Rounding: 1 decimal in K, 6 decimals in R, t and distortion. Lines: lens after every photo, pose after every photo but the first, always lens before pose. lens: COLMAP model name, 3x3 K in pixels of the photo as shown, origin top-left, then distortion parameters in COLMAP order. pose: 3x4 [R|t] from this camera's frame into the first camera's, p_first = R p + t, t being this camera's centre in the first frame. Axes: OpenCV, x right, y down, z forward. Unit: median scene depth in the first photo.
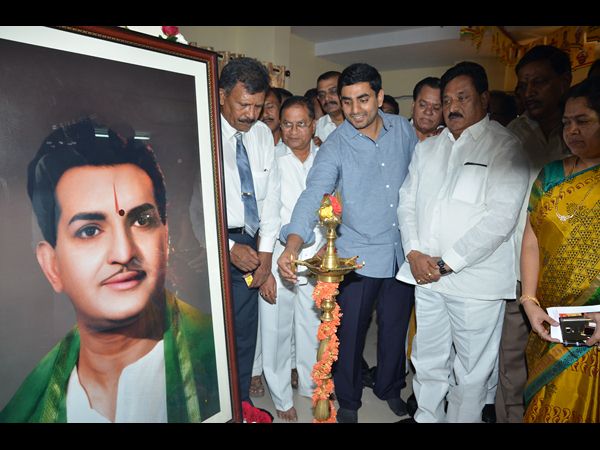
lens RADIAL K [[457.5, 0, 300.3], [0, 457.5, 238.0], [0, 0, 1]] dist [0.004017, 0.005795]
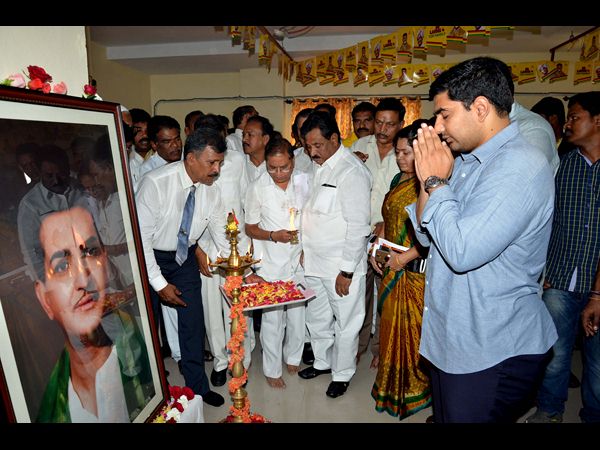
lens RADIAL K [[457.5, 0, 300.3], [0, 457.5, 238.0], [0, 0, 1]] dist [0.004017, 0.005795]
pose [[0.881613, -0.128798, 0.454059, -0.417409], [0.115319, 0.991669, 0.057389, -0.080658], [-0.457668, 0.001767, 0.889121, -0.340911]]
